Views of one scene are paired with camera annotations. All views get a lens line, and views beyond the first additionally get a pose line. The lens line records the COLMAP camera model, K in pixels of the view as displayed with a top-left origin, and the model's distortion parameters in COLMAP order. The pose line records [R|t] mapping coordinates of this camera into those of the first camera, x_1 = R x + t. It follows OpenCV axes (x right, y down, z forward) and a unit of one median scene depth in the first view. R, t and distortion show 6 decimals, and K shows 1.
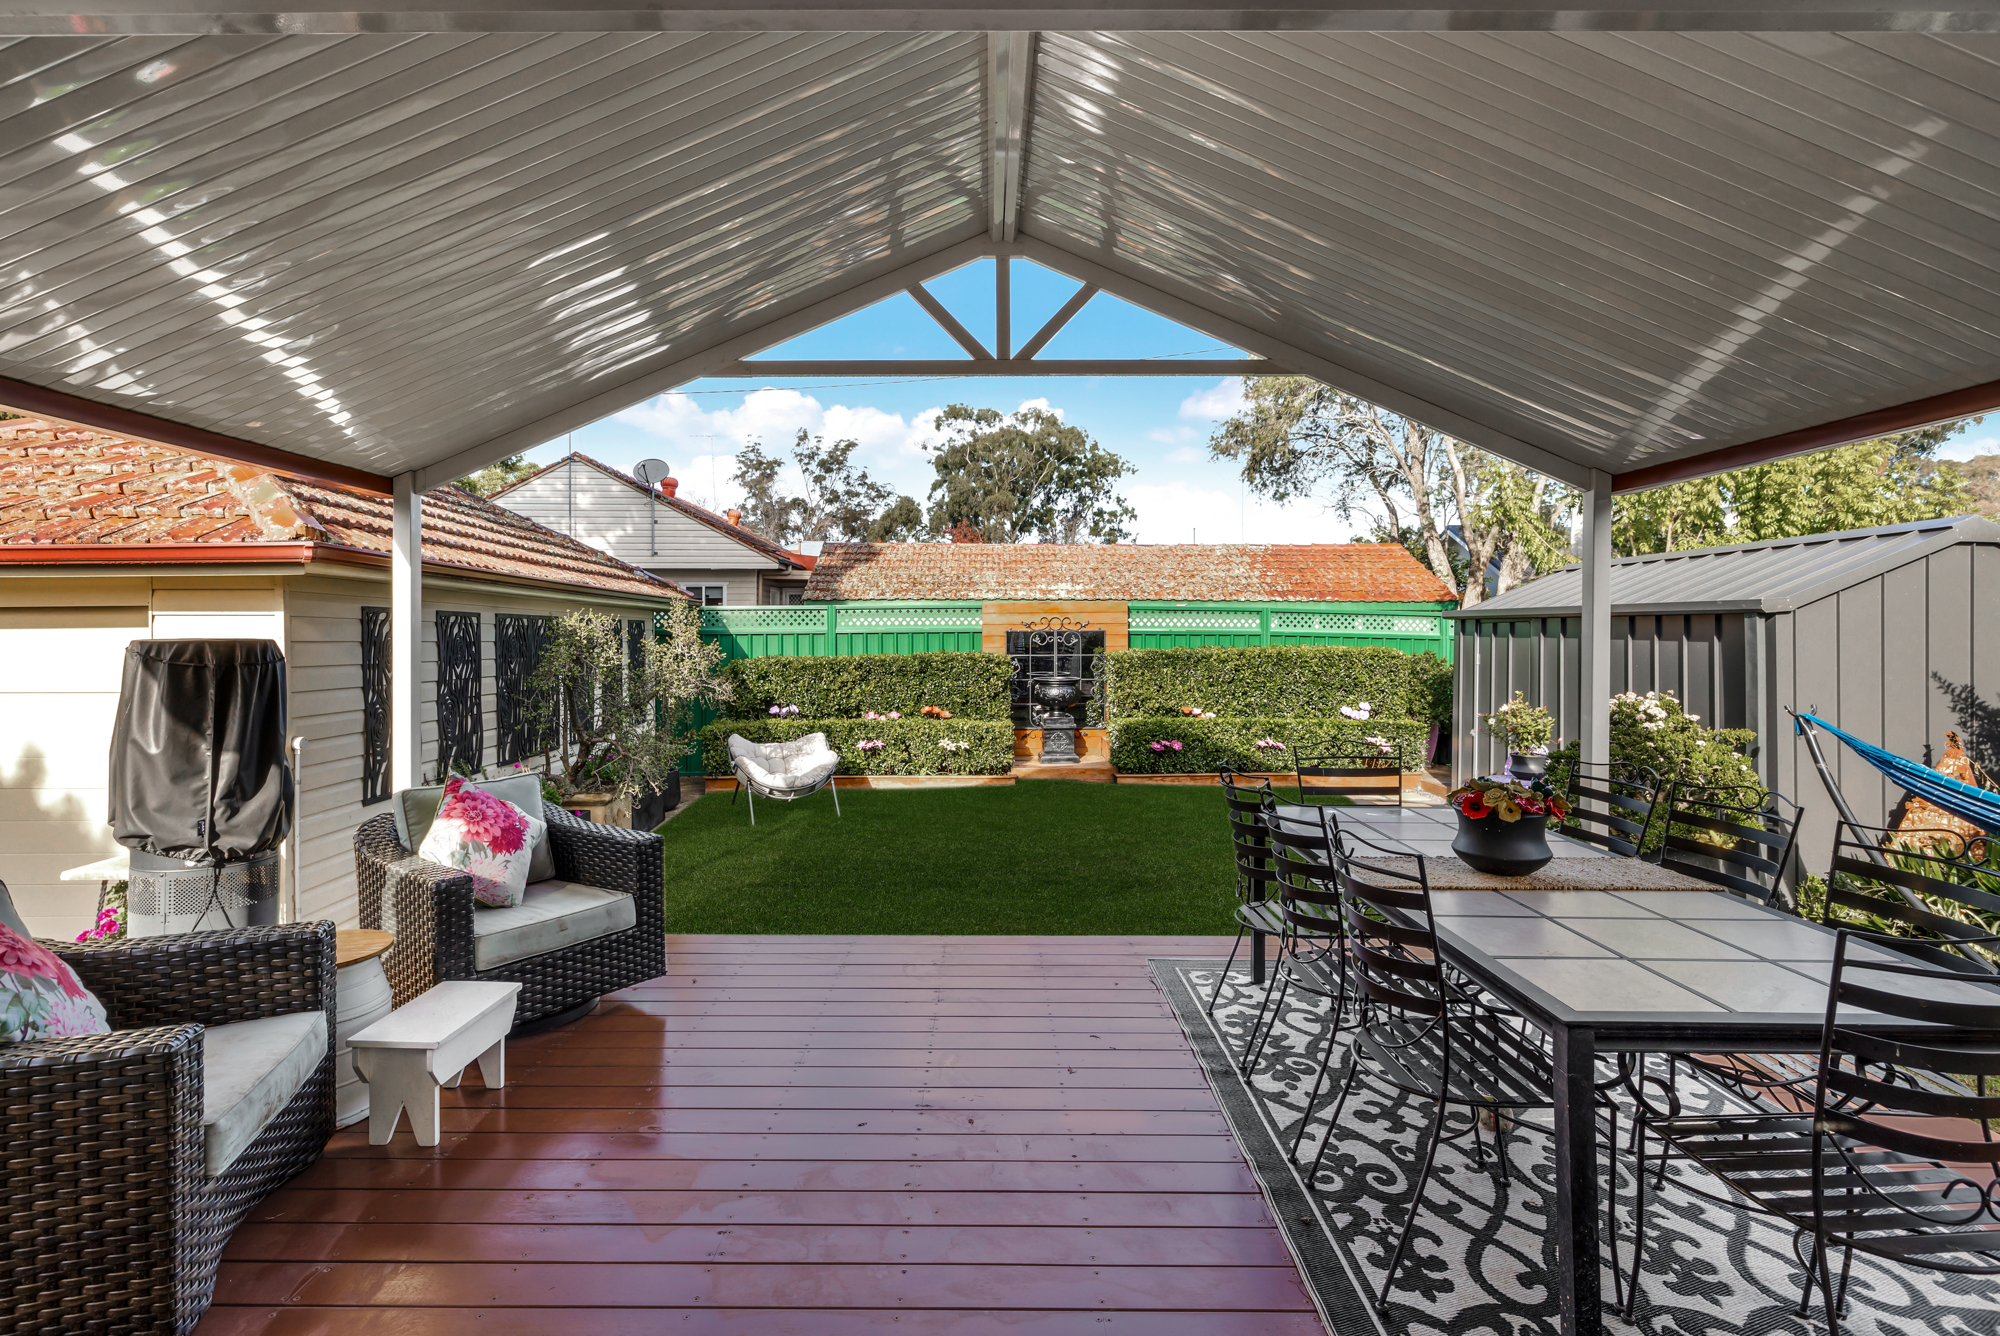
lens RADIAL K [[934.1, 0, 998.1], [0, 934.1, 657.4], [0, 0, 1]] dist [-0.001519, -0.000241]
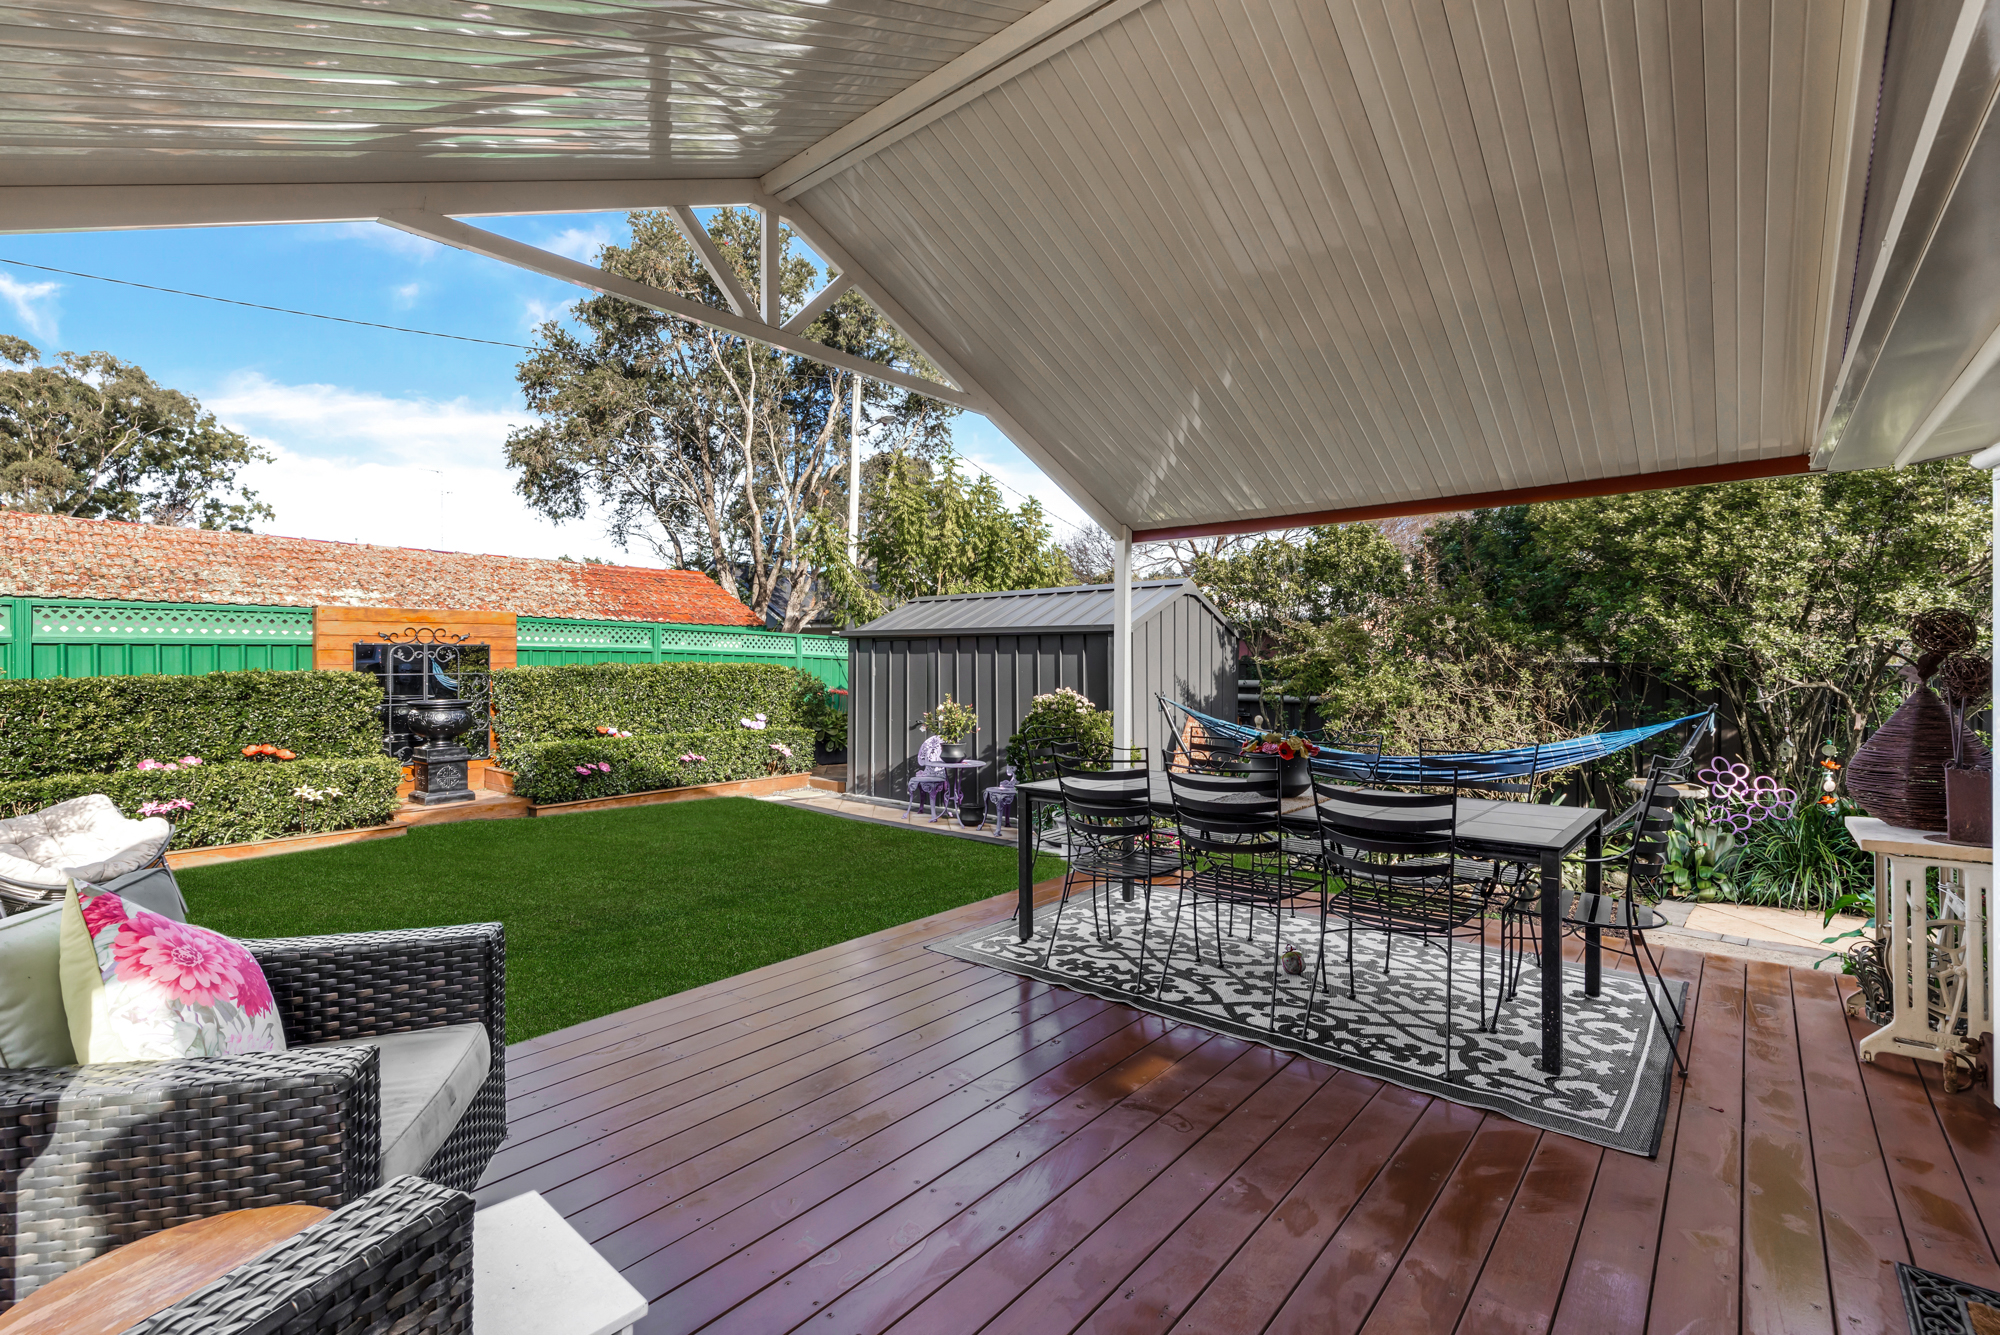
lens RADIAL K [[886.4, 0, 984.8], [0, 886.4, 663.5], [0, 0, 1]] dist [0.000584, 0.000046]
pose [[0.663654, -0.001920, 0.748037, -0.197412], [0.017199, 0.999772, -0.012692, 0.006849], [-0.747842, 0.021289, 0.663535, 0.108870]]
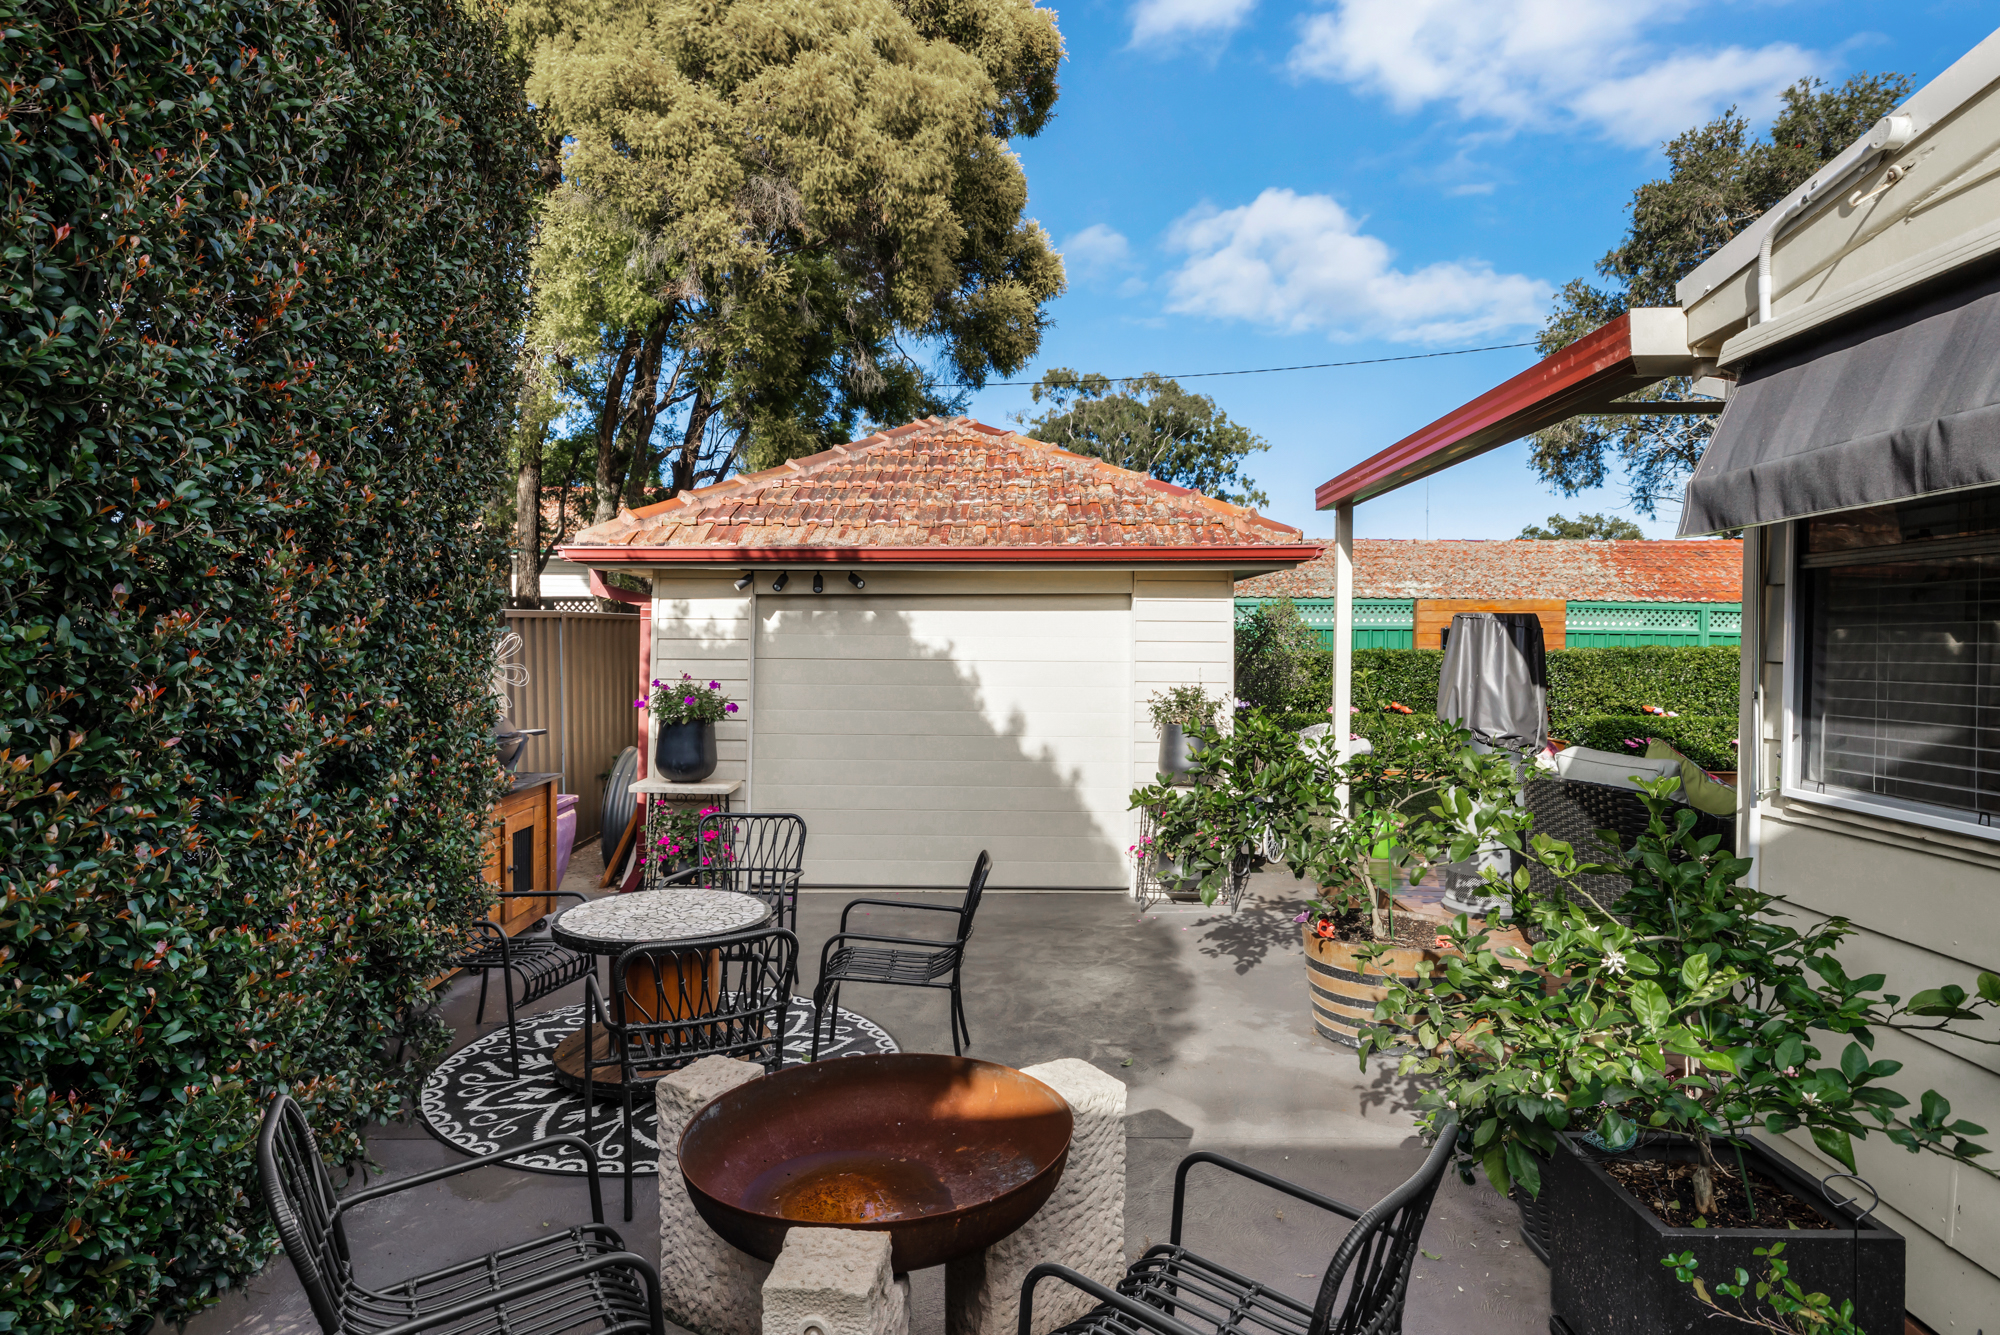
lens RADIAL K [[1128.3, 0, 993.6], [0, 1128.3, 663.0], [0, 0, 1]] dist [0.000214, 0.000587]
pose [[0.998638, 0.009676, -0.051268, -0.405358], [-0.009989, 0.999933, -0.005852, 0.020210], [0.051208, 0.006356, 0.998668, -0.221032]]
